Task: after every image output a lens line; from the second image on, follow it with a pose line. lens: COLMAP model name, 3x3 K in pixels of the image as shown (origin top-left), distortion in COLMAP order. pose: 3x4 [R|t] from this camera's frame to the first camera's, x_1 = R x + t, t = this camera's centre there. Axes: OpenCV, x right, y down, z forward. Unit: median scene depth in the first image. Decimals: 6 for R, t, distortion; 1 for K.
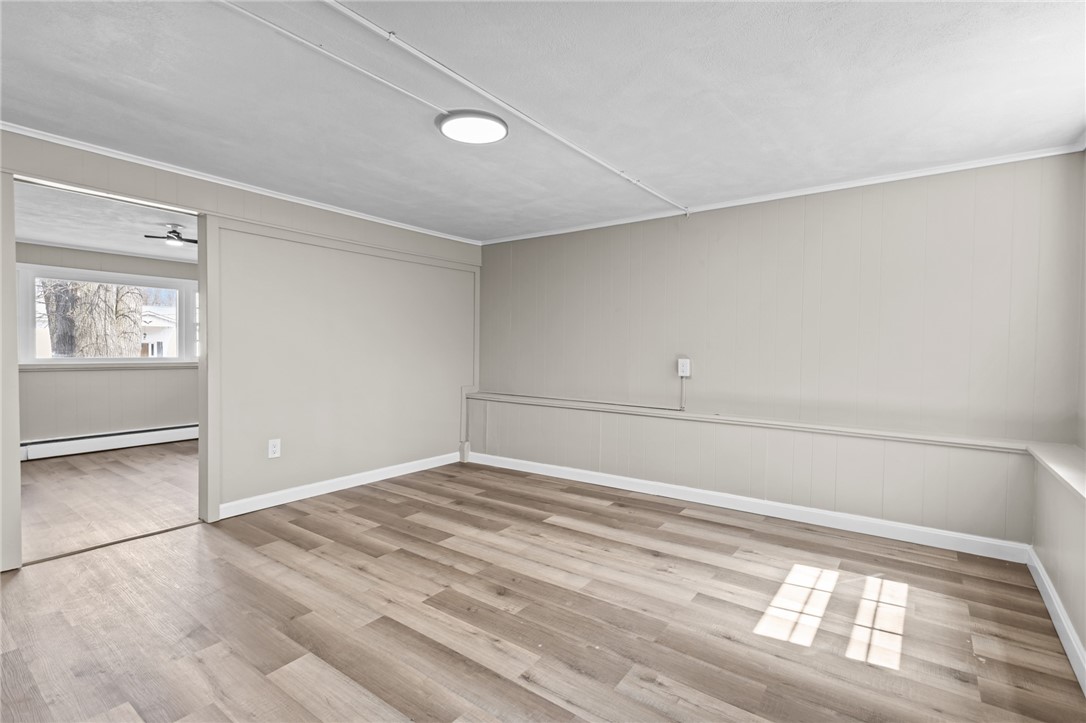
lens RADIAL K [[500.6, 0, 543.0], [0, 500.6, 361.4], [0, 0, 1]] dist [0.000490, 0.000083]
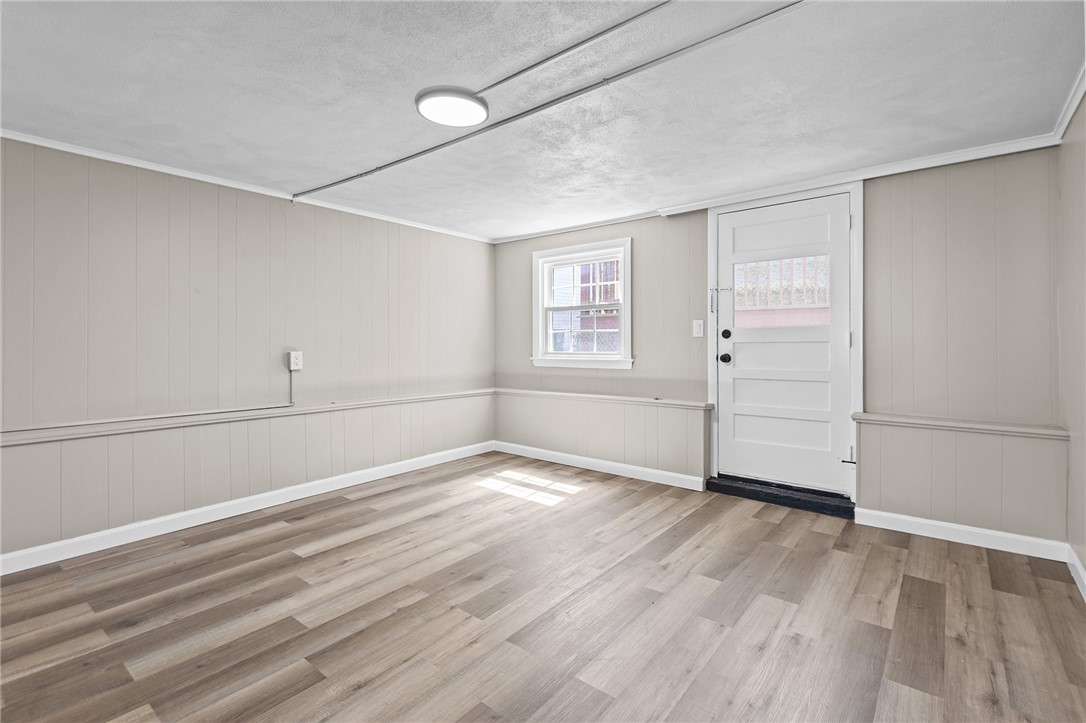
lens RADIAL K [[500.6, 0, 547.8], [0, 500.6, 344.5], [0, 0, 1]] dist [0.000490, 0.000083]
pose [[0.034978, -0.011096, 0.999326, -0.957077], [0.032298, 0.999429, 0.009967, -0.018639], [-0.998866, 0.031927, 0.035316, 0.703590]]
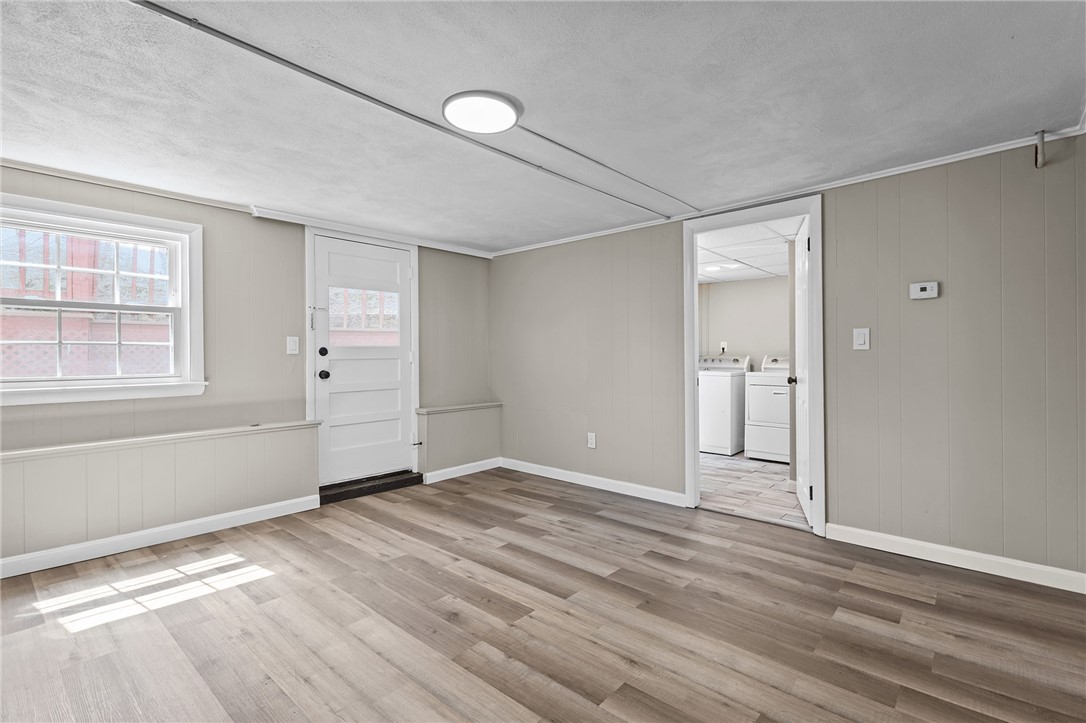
lens RADIAL K [[500.6, 0, 535.6], [0, 500.6, 357.8], [0, 0, 1]] dist [0.000490, 0.000083]
pose [[-0.996193, -0.003425, 0.087104, -0.277320], [-0.000427, 0.999407, 0.034418, -0.050490], [-0.087170, 0.034250, -0.995605, 1.671206]]
